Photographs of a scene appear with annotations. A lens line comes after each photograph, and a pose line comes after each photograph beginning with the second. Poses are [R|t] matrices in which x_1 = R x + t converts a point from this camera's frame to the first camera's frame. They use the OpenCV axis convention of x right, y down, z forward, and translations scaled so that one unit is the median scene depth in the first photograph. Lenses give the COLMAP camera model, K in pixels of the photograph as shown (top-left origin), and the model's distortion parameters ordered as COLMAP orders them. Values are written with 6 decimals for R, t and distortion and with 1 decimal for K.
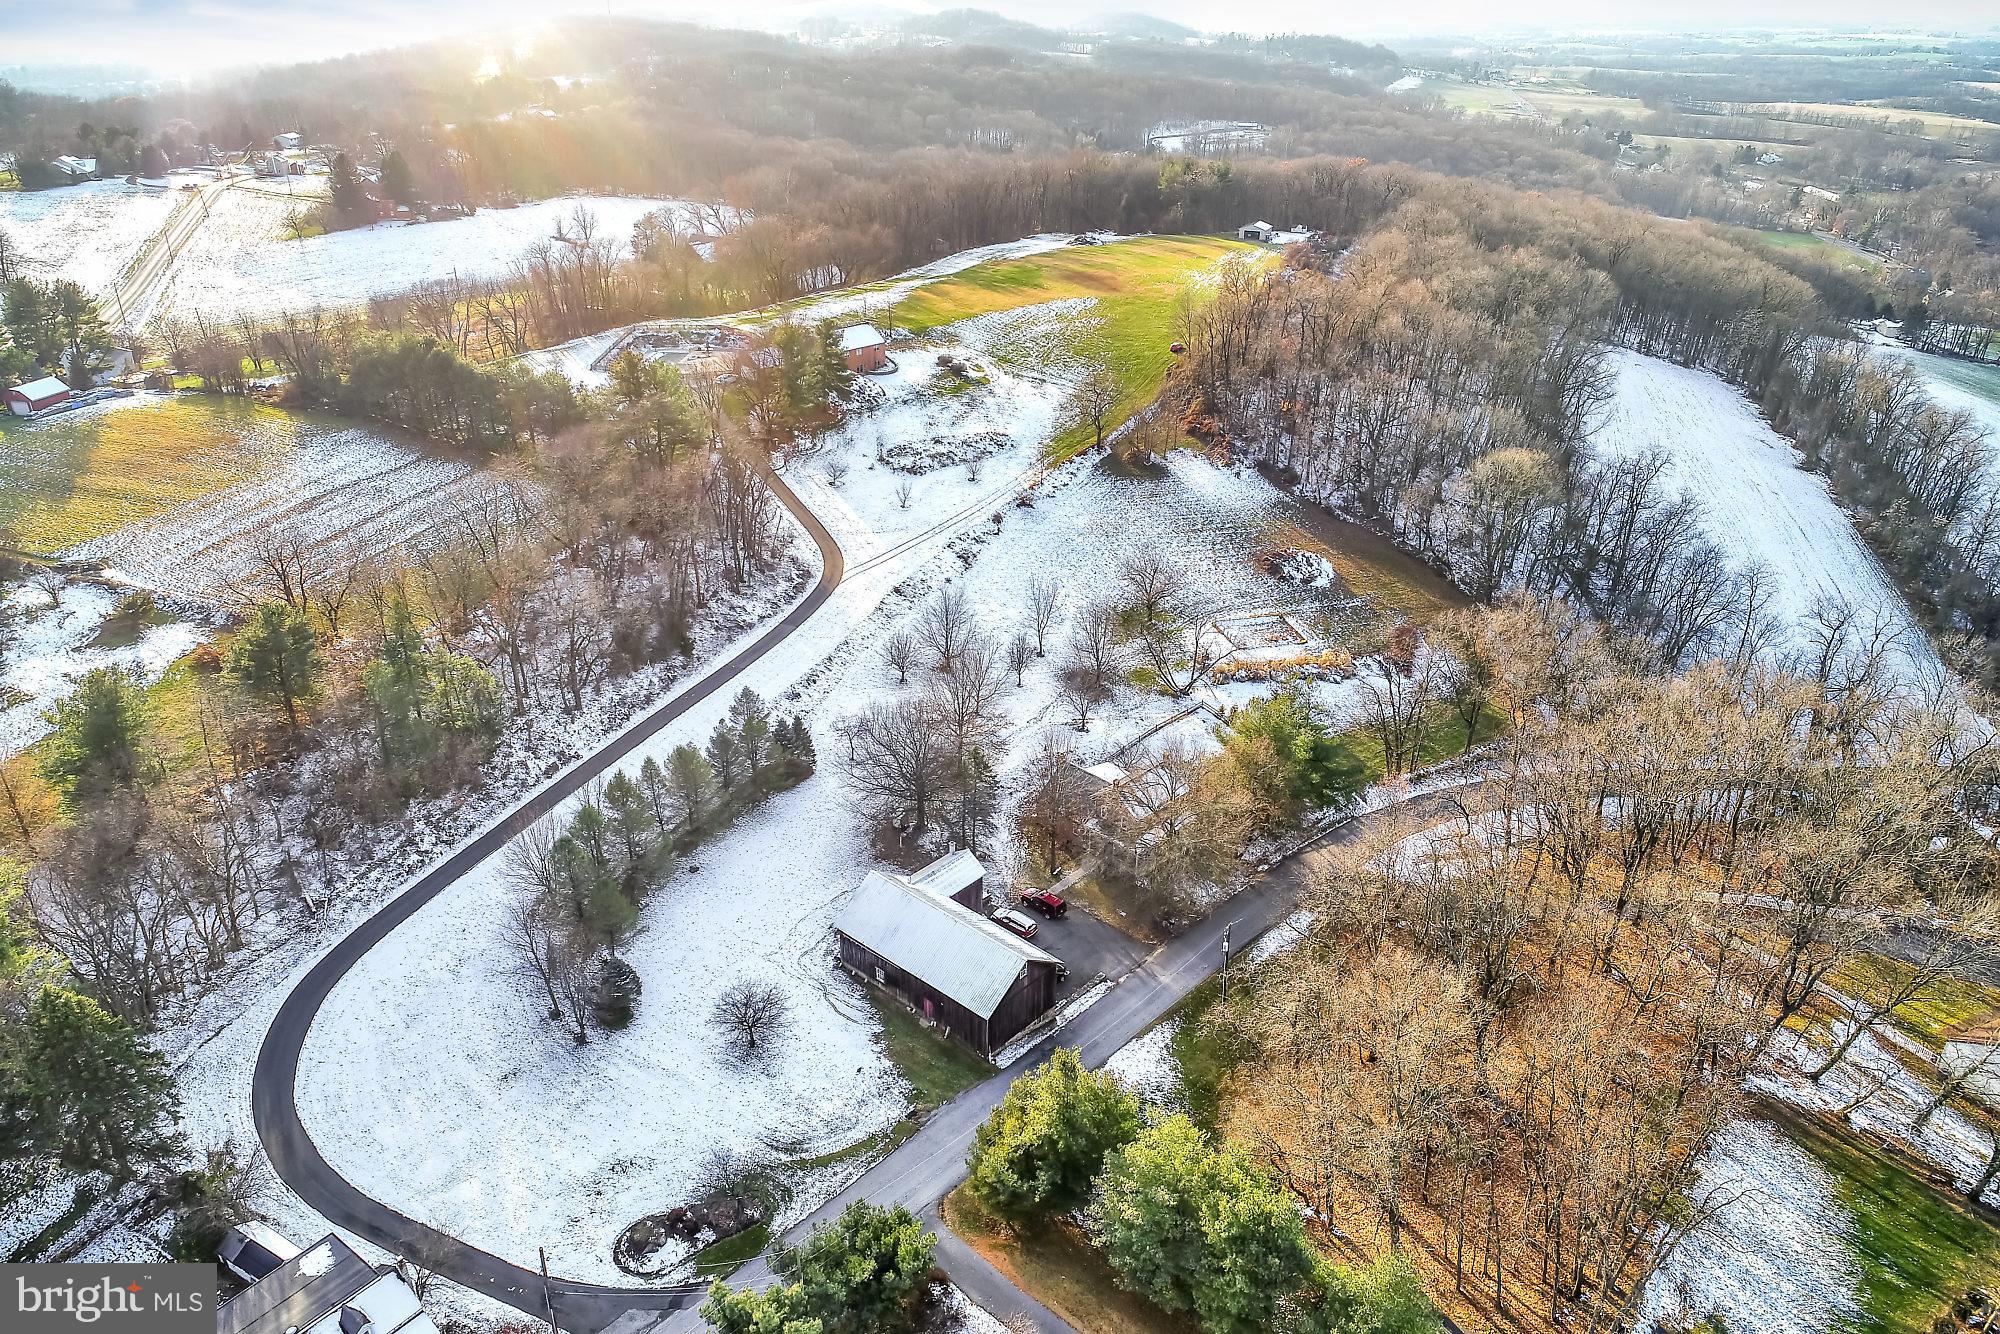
lens RADIAL K [[1319.3, 0, 1000.0], [0, 1319.3, 667.0], [0, 0, 1]] dist [-0.005529, 0.003326]
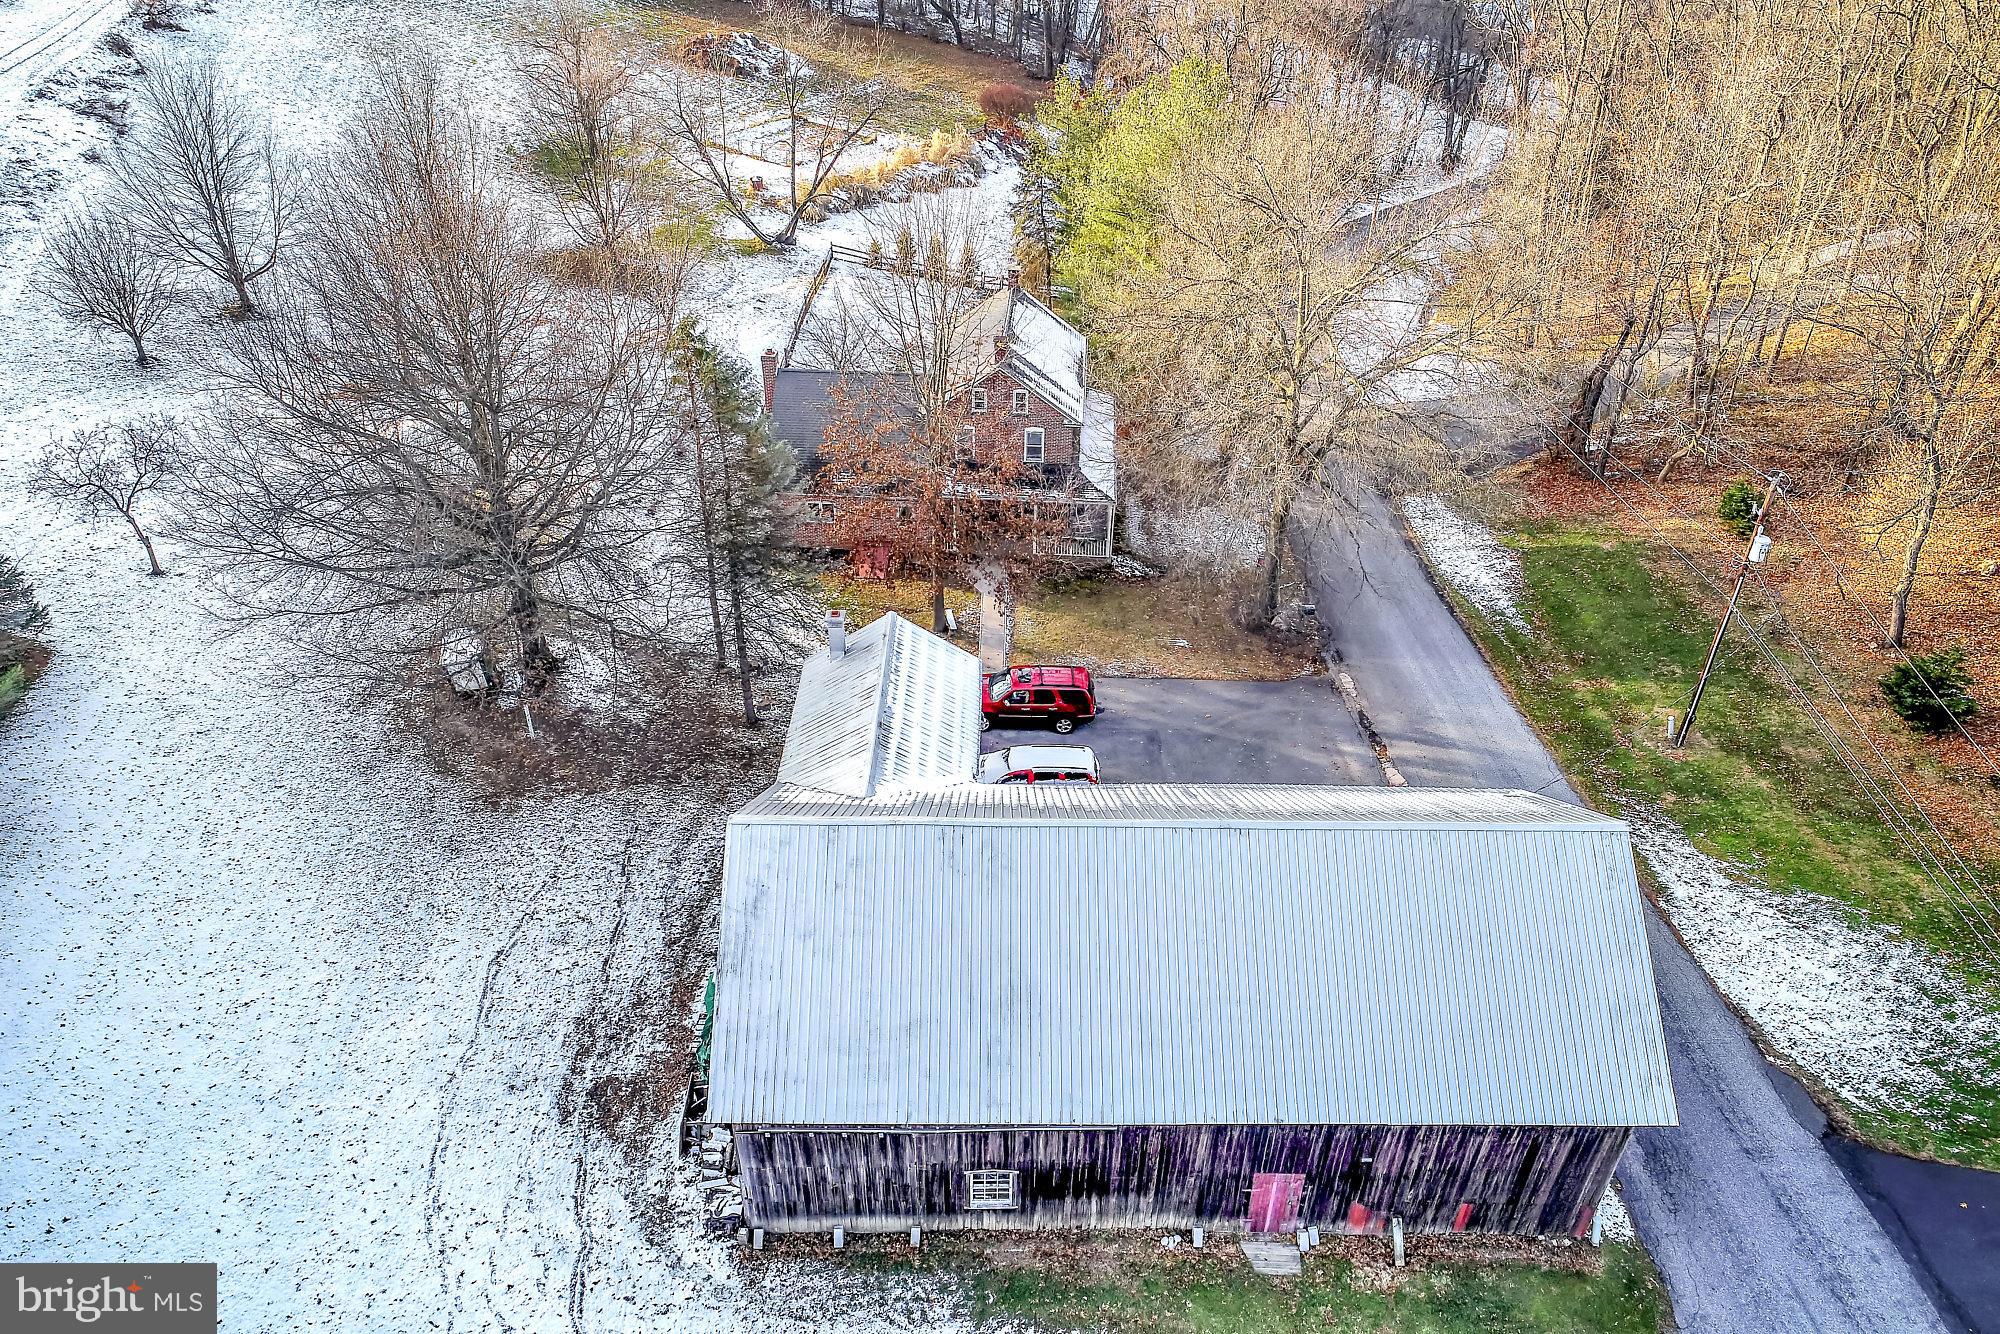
lens RADIAL K [[1319.3, 0, 1000.0], [0, 1319.3, 667.0], [0, 0, 1]] dist [-0.005529, 0.003326]
pose [[0.744632, -0.387770, 0.543284, -0.122760], [0.287629, 0.920904, 0.263069, 0.057661], [-0.602323, -0.039625, 0.797269, 0.549722]]
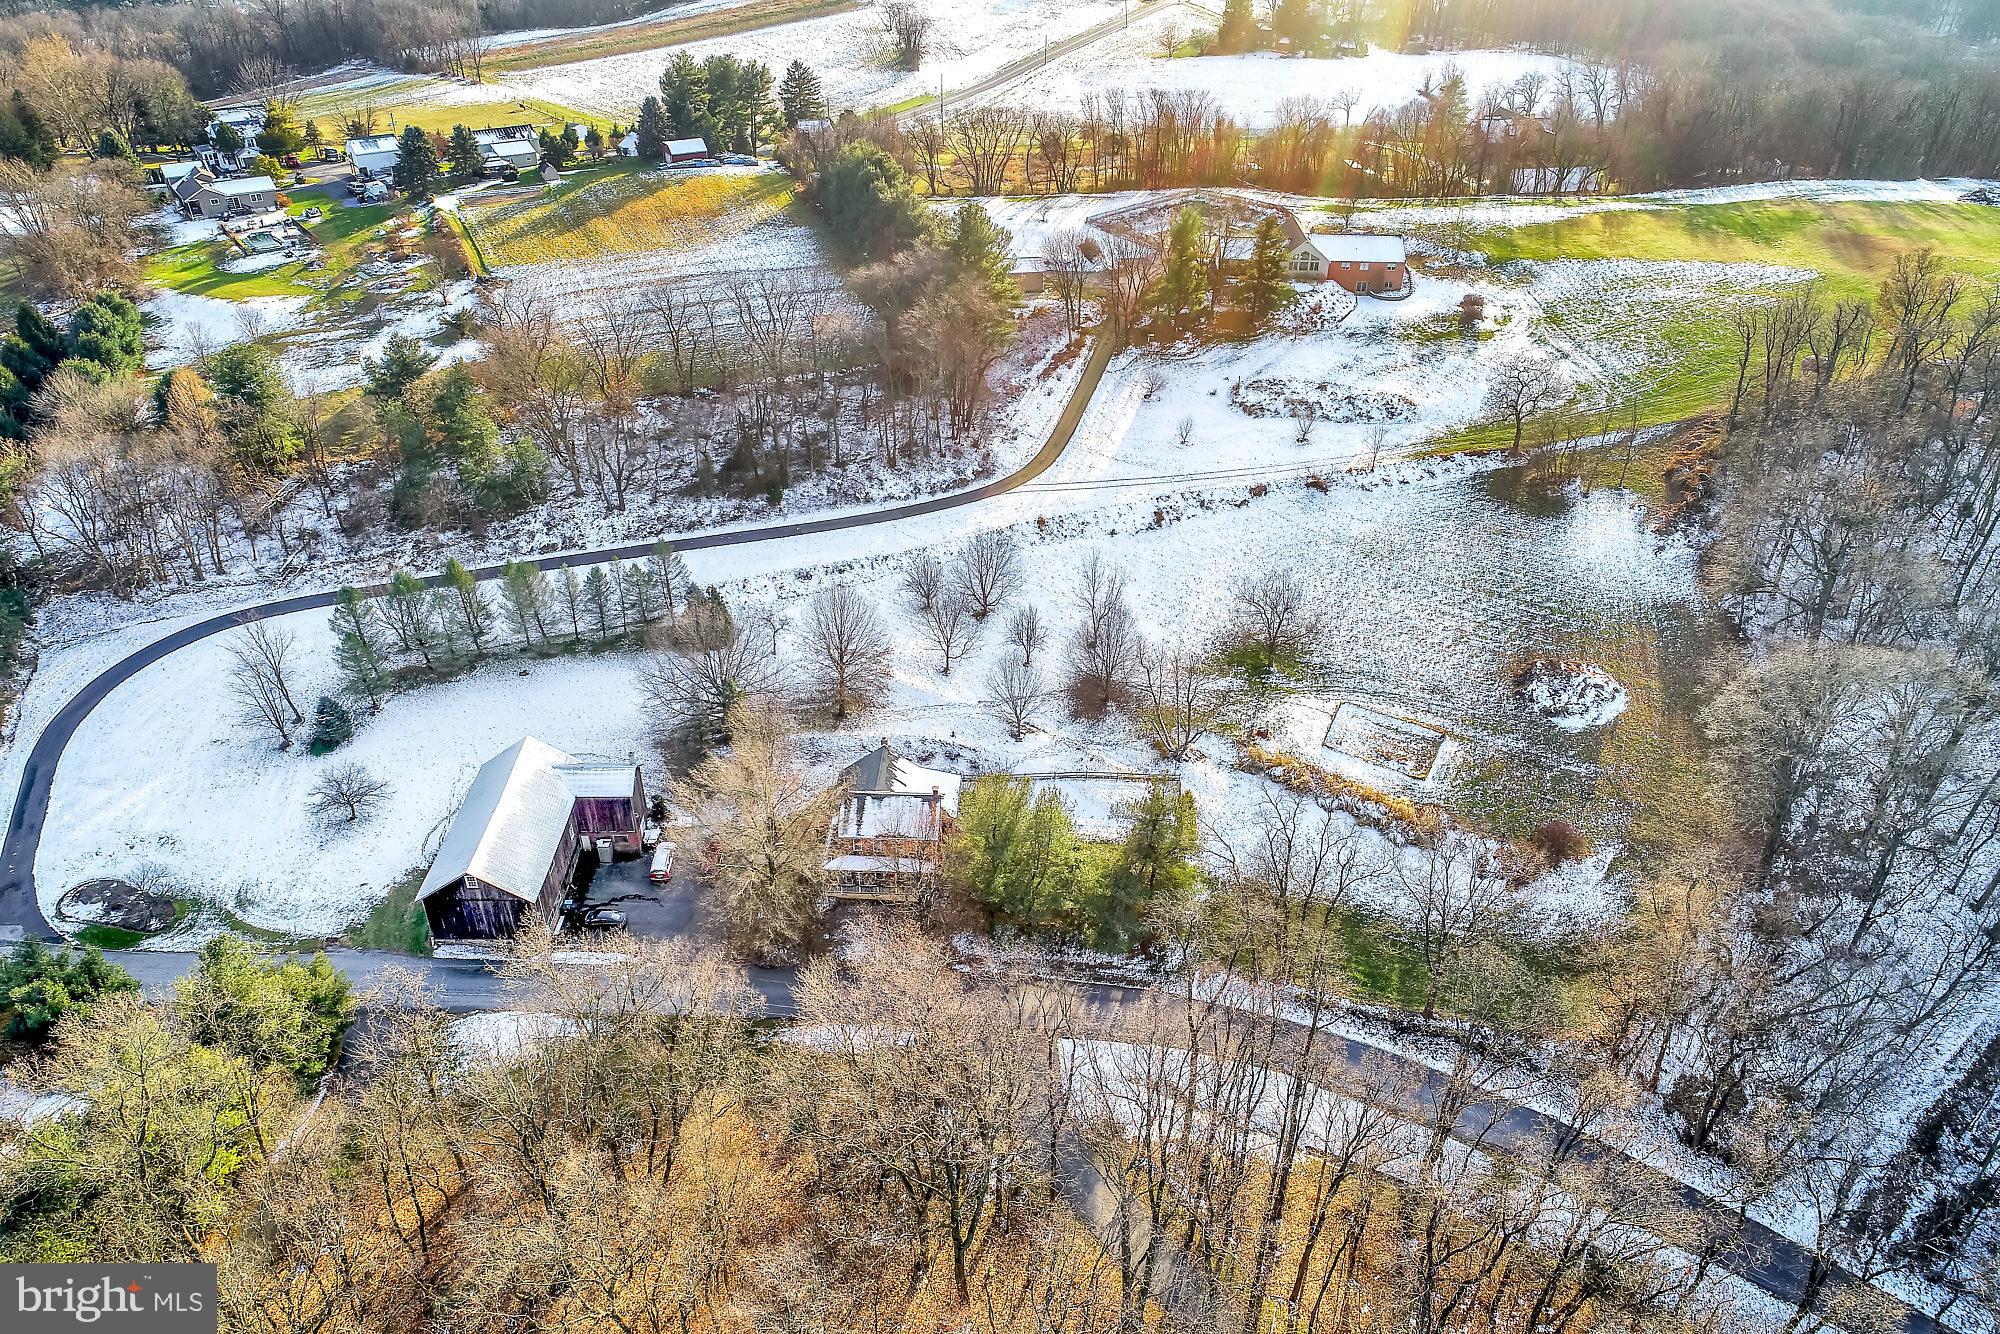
lens RADIAL K [[1319.3, 0, 1000.0], [0, 1319.3, 667.0], [0, 0, 1]] dist [-0.005529, 0.003326]
pose [[0.687866, 0.401093, -0.604950, 0.518640], [-0.336983, 0.914656, 0.223264, -0.168894], [0.642871, 0.050282, 0.764322, 0.318561]]
